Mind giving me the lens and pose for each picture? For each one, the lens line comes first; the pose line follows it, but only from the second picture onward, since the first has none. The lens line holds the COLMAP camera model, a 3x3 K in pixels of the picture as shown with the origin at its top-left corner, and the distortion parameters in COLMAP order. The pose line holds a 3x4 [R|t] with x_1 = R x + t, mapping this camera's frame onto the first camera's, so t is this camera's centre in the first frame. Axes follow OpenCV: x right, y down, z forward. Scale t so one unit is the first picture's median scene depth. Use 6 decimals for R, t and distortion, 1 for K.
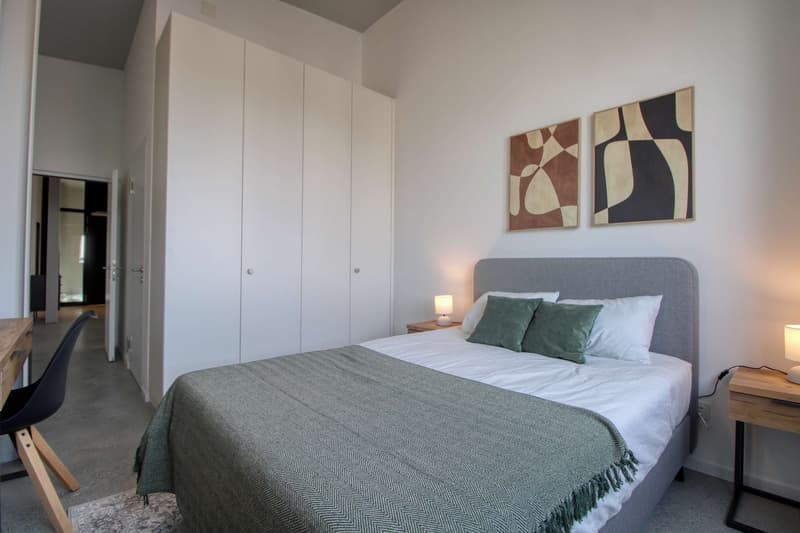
lens RADIAL K [[372.0, 0, 404.0], [0, 372.0, 261.7], [0, 0, 1]] dist [0.001834, -0.013494]
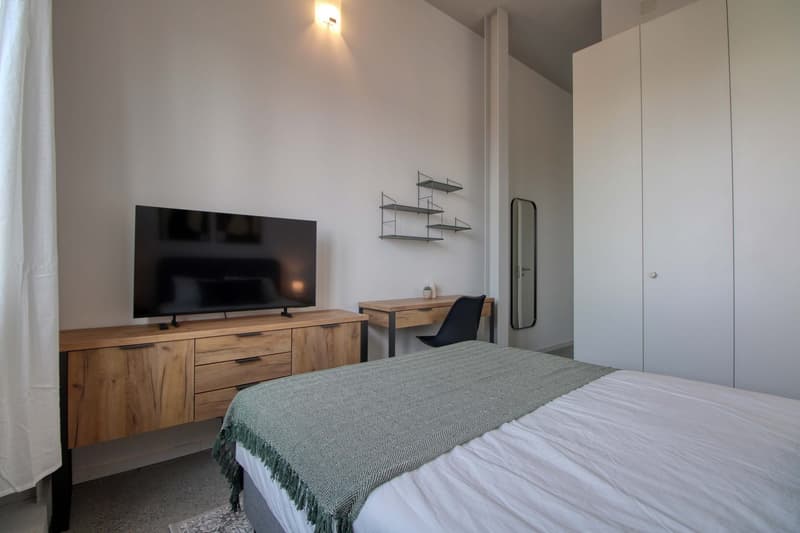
lens RADIAL K [[372.0, 0, 404.0], [0, 372.0, 261.7], [0, 0, 1]] dist [0.001834, -0.013494]
pose [[-0.034640, -0.026167, -0.999057, 0.889714], [0.007706, 0.999620, -0.026449, 0.021882], [0.999370, -0.008615, -0.034426, 0.784903]]
